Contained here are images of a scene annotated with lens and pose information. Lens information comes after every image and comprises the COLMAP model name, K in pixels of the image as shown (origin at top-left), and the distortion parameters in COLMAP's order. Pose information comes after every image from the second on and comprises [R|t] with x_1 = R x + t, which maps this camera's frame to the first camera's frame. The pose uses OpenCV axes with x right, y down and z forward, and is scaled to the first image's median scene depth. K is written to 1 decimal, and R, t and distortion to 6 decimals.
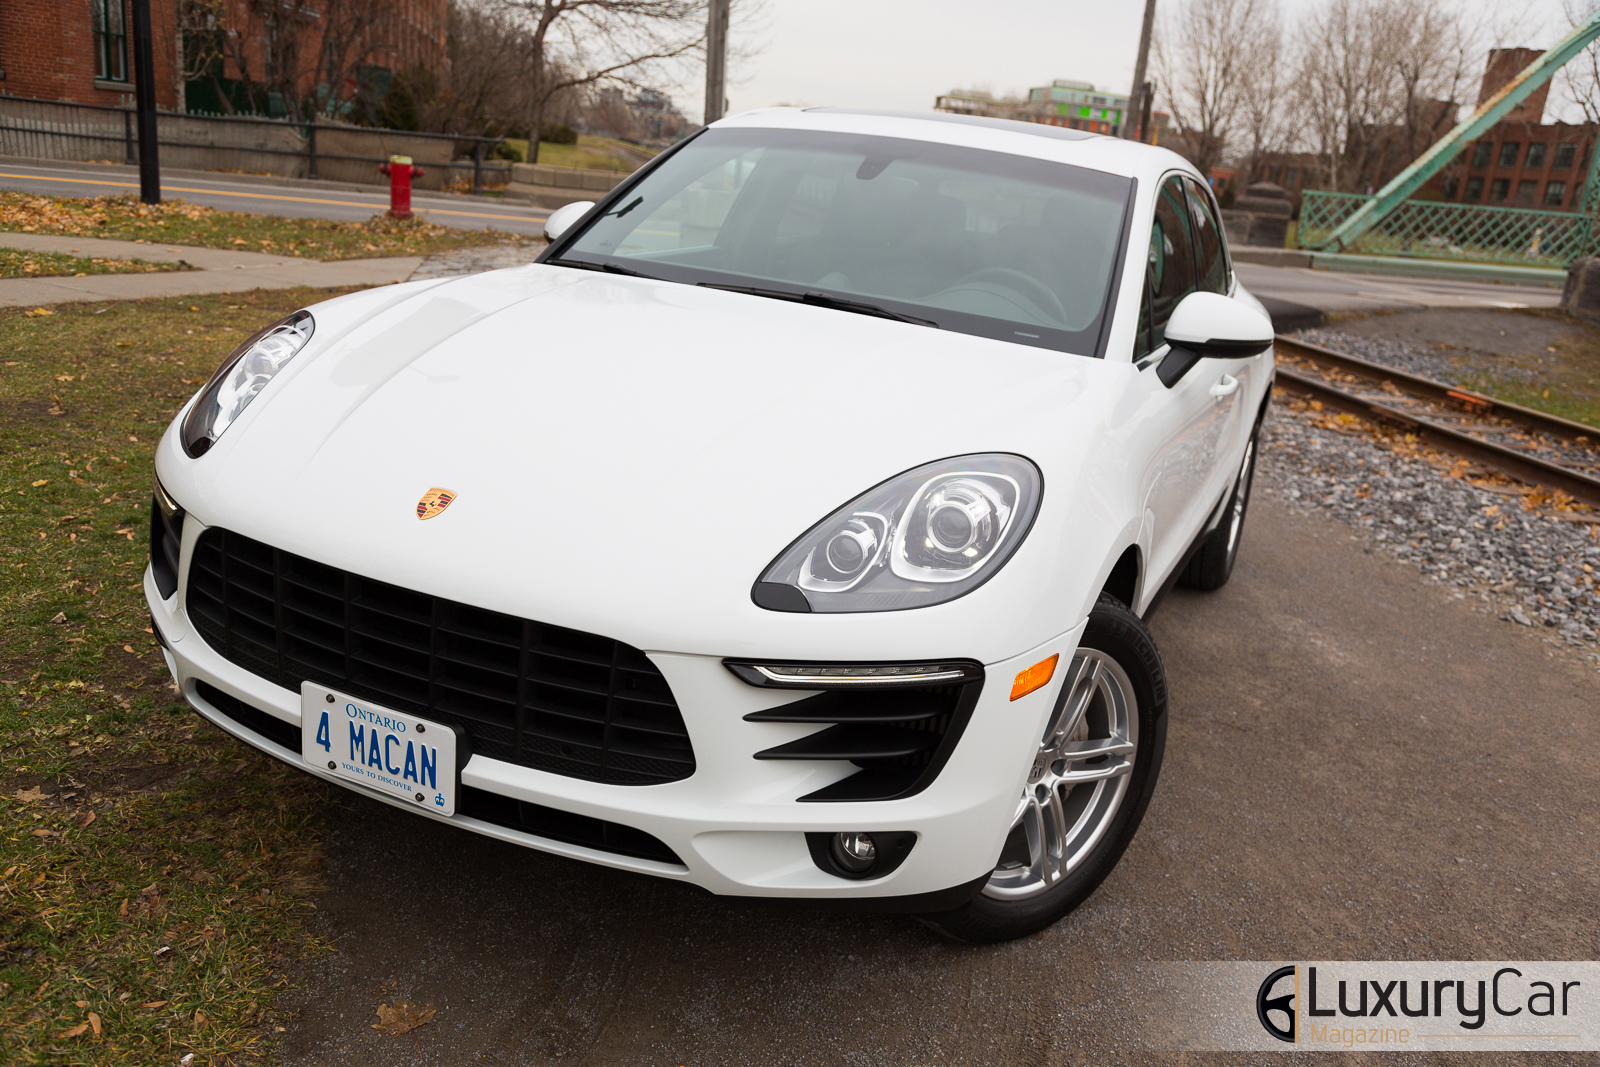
lens RADIAL K [[1323.7, 0, 800.0], [0, 1323.7, 533.5], [0, 0, 1]] dist [0.029042, -0.005181]
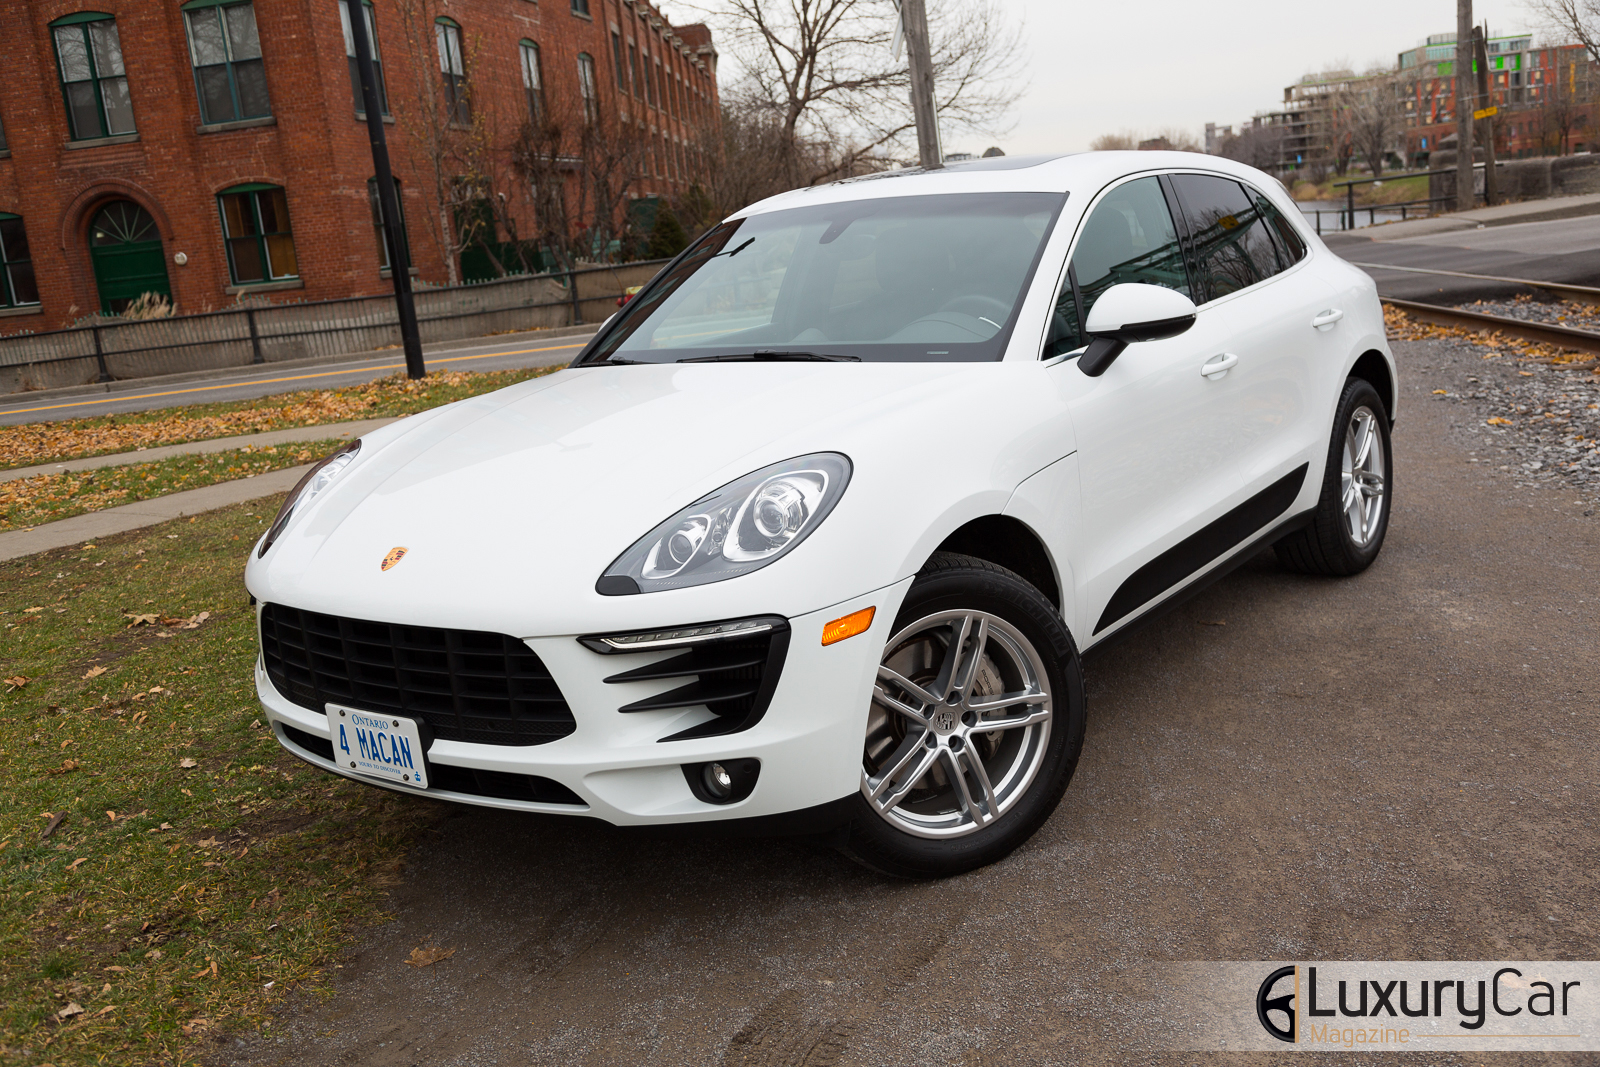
lens RADIAL K [[1513.3, 0, 800.0], [0, 1513.3, 533.5], [0, 0, 1]] dist [0.033486, -0.022915]
pose [[0.956510, -0.153056, -0.248320, 0.333459], [0.133651, 0.986626, -0.093310, 0.099985], [0.259281, 0.056063, 0.964173, -0.249311]]
